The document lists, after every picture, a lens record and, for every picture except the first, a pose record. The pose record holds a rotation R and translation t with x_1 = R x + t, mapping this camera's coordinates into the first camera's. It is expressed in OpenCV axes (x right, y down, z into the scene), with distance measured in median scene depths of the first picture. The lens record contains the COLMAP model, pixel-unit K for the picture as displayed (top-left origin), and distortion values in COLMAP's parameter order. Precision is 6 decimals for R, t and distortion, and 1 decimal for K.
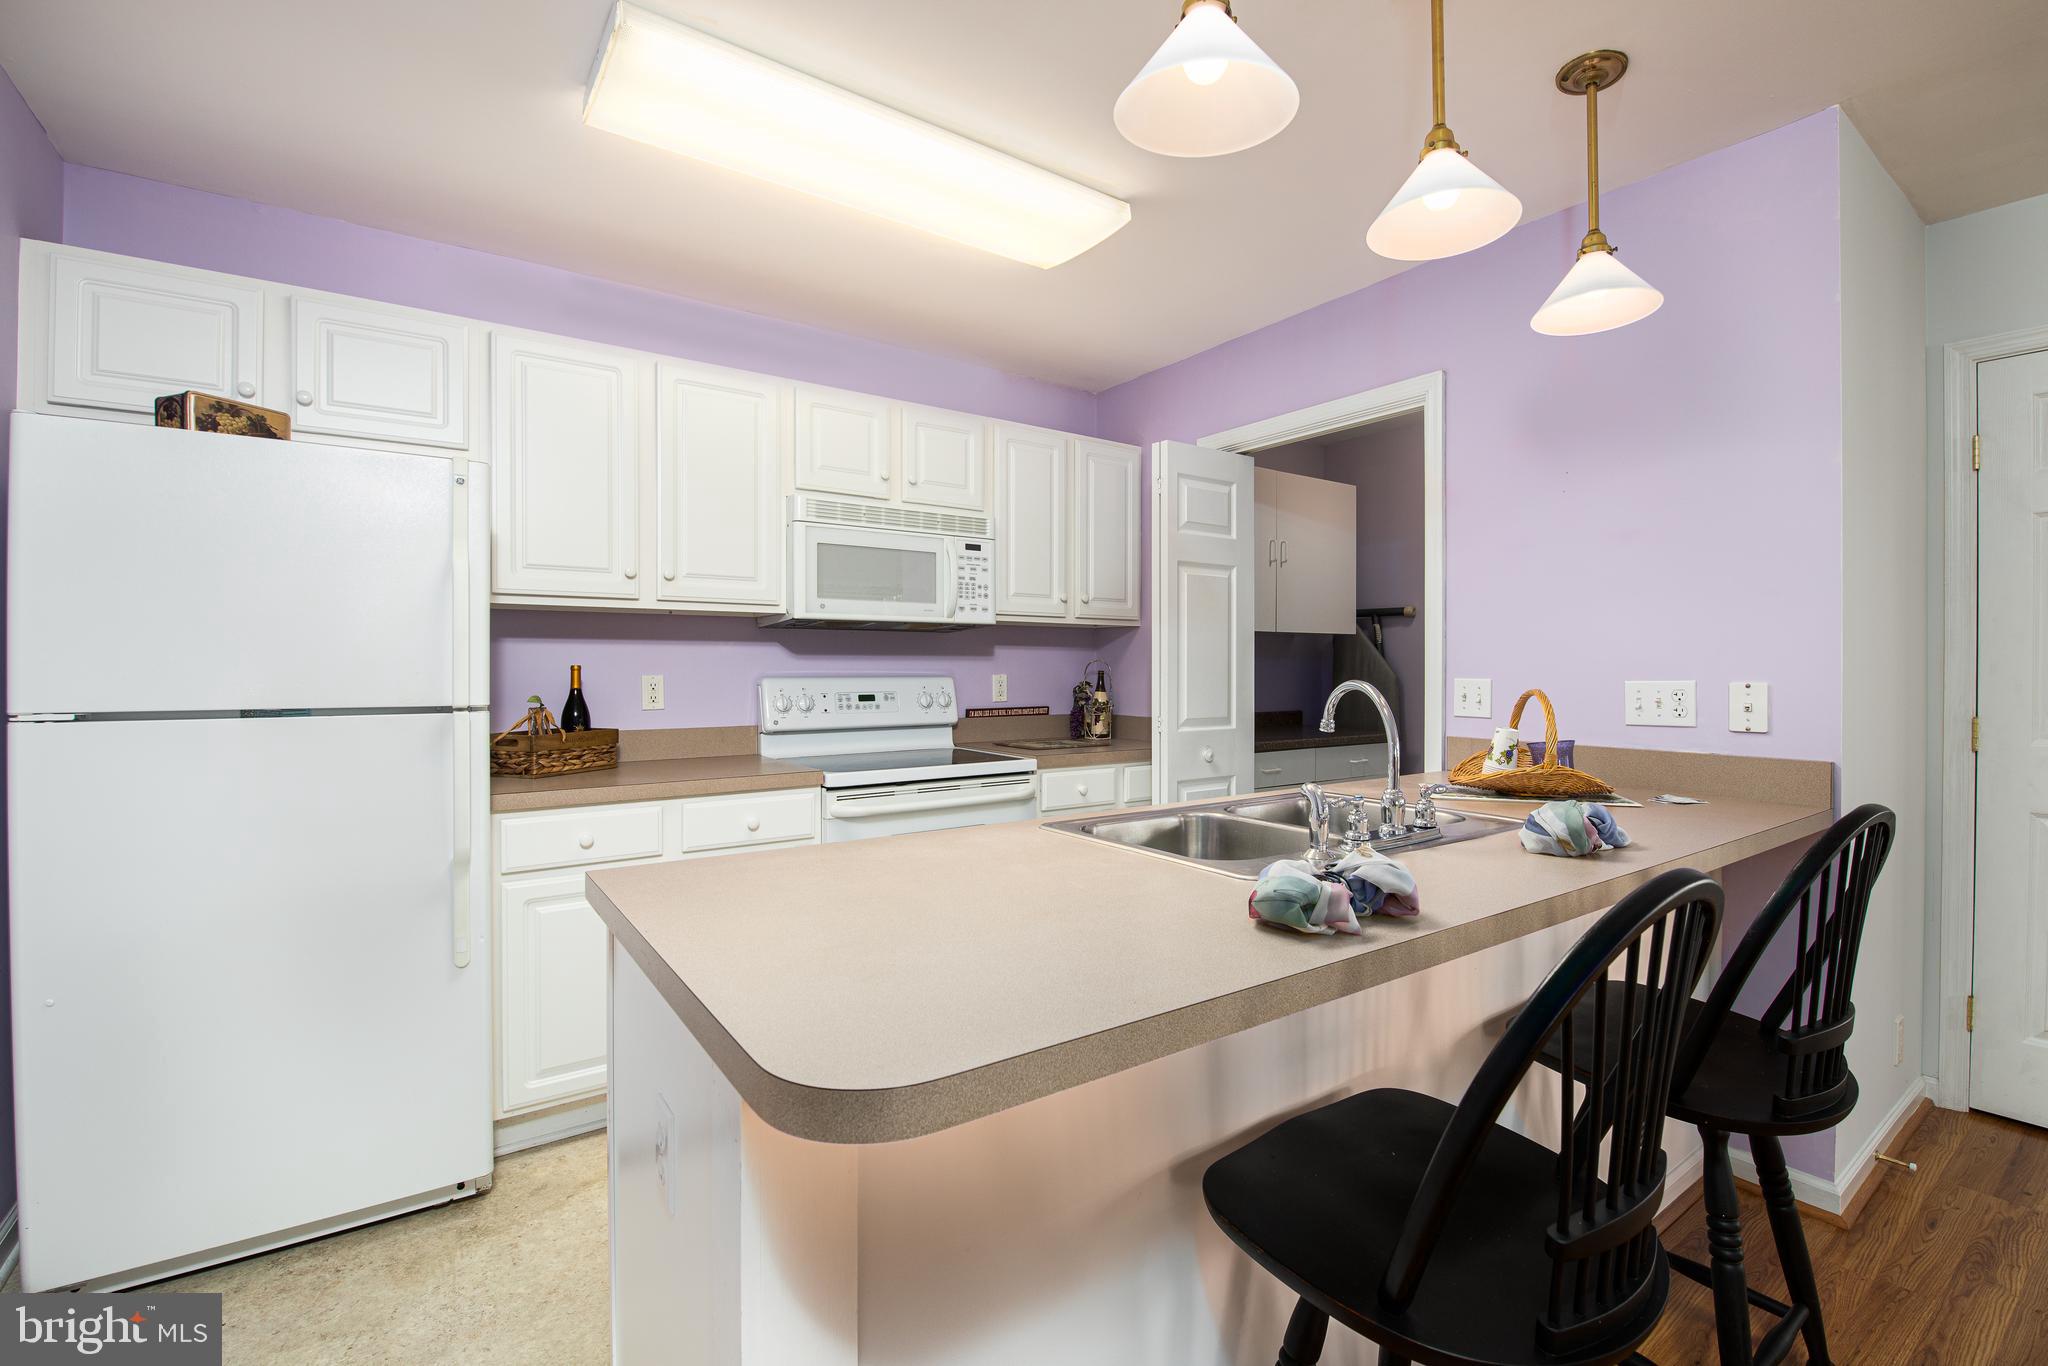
lens RADIAL K [[903.9, 0, 1042.7], [0, 903.9, 673.4], [0, 0, 1]] dist [0.002133, -0.010829]
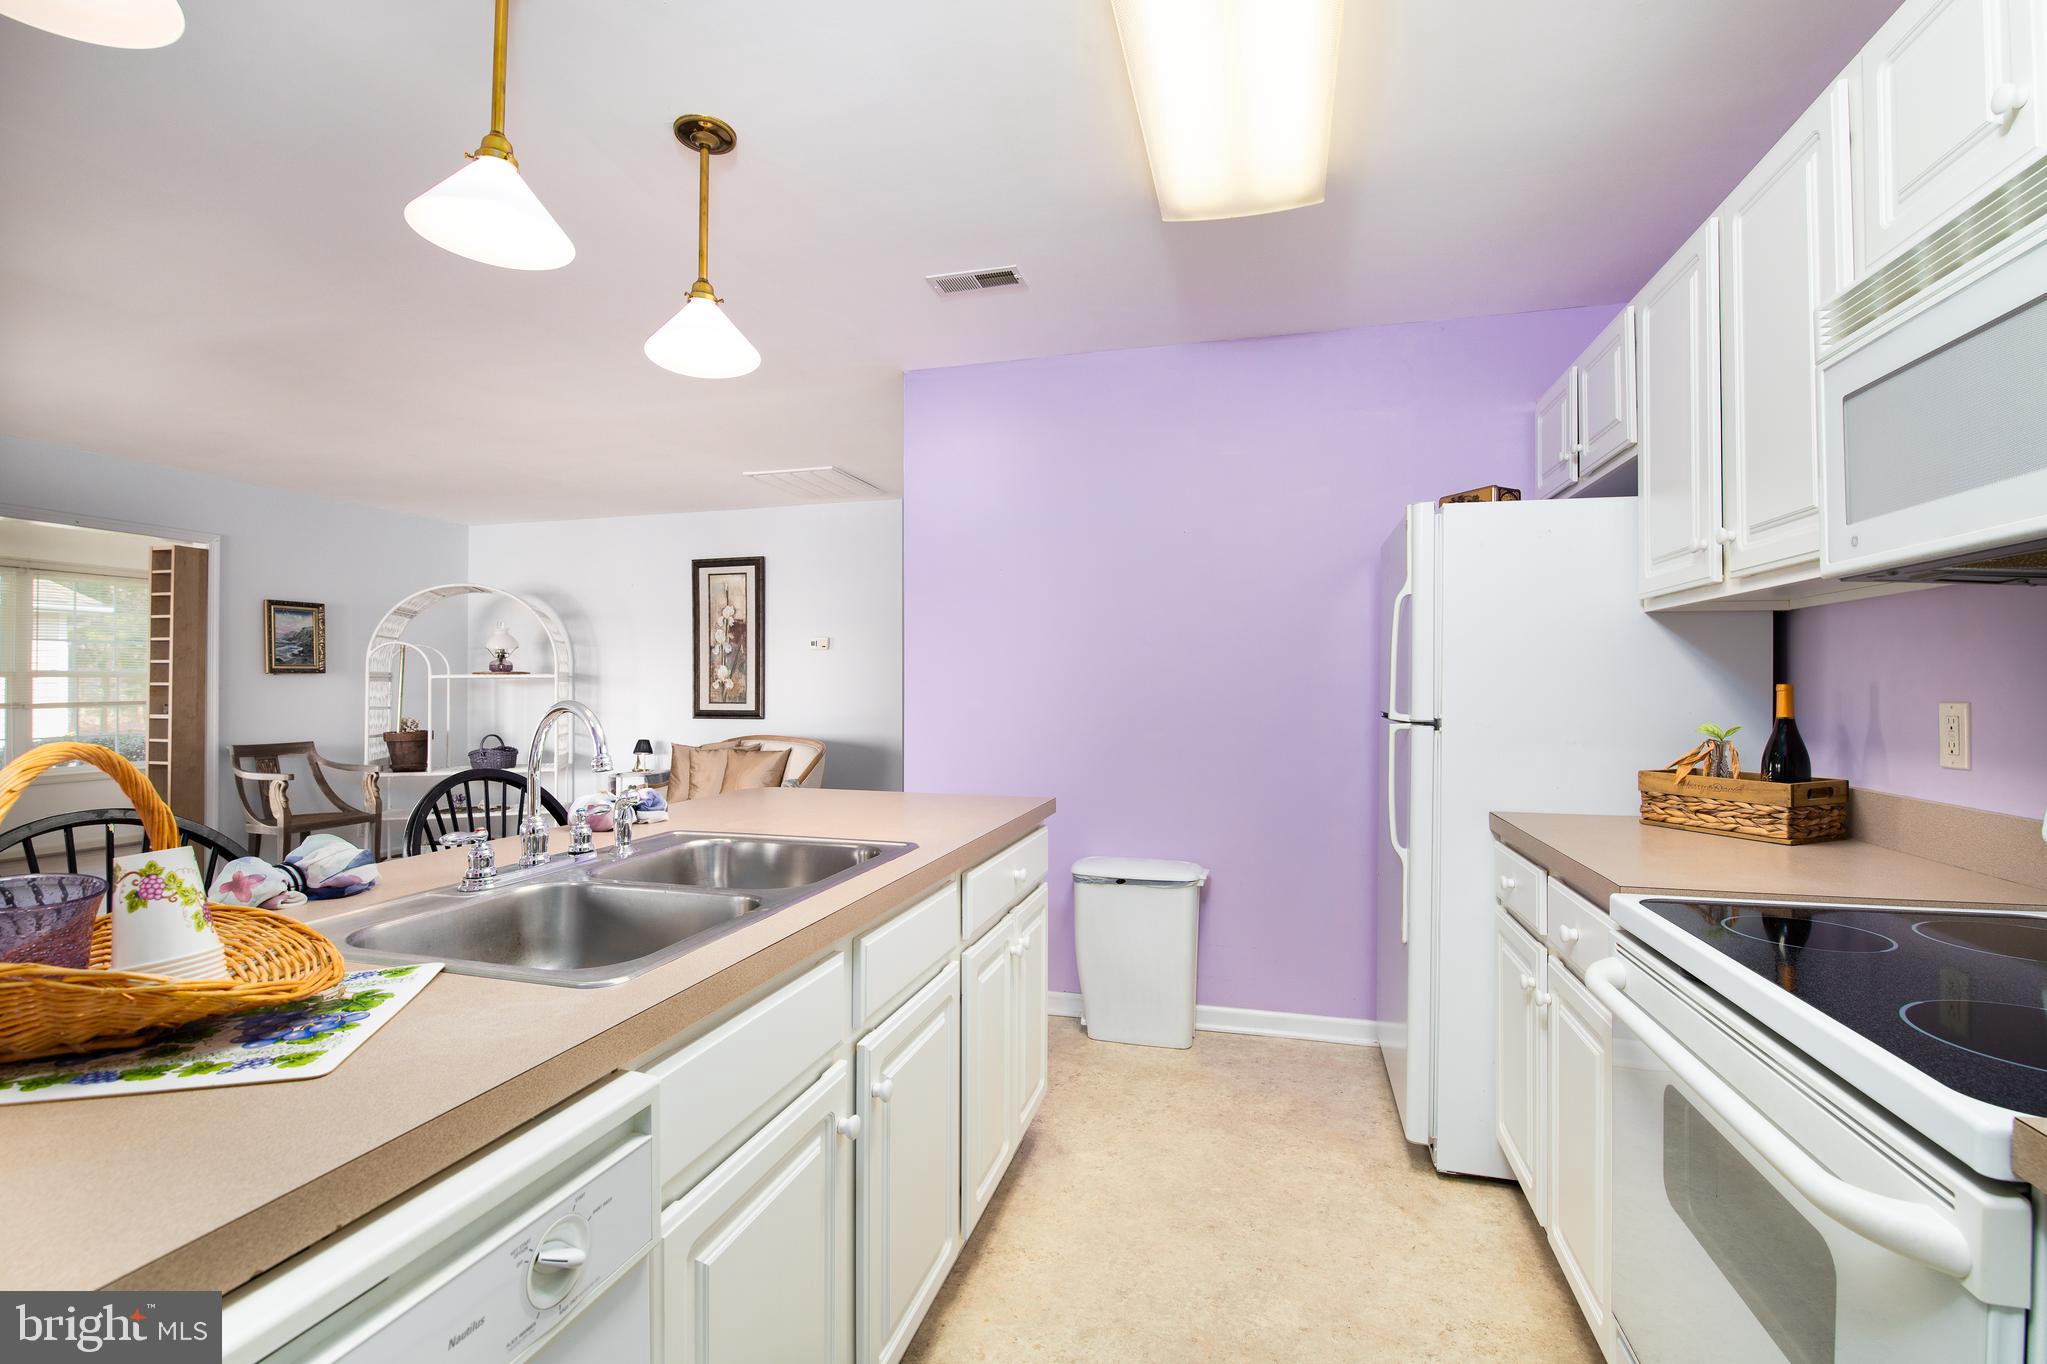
lens RADIAL K [[889.1, 0, 1032.4], [0, 889.1, 679.5], [0, 0, 1]] dist [-0.009224, -0.000381]
pose [[-0.777505, -0.004117, -0.628864, 0.287646], [-0.002054, 0.999990, -0.004008, -0.007510], [0.628874, -0.001825, -0.777505, 1.005166]]
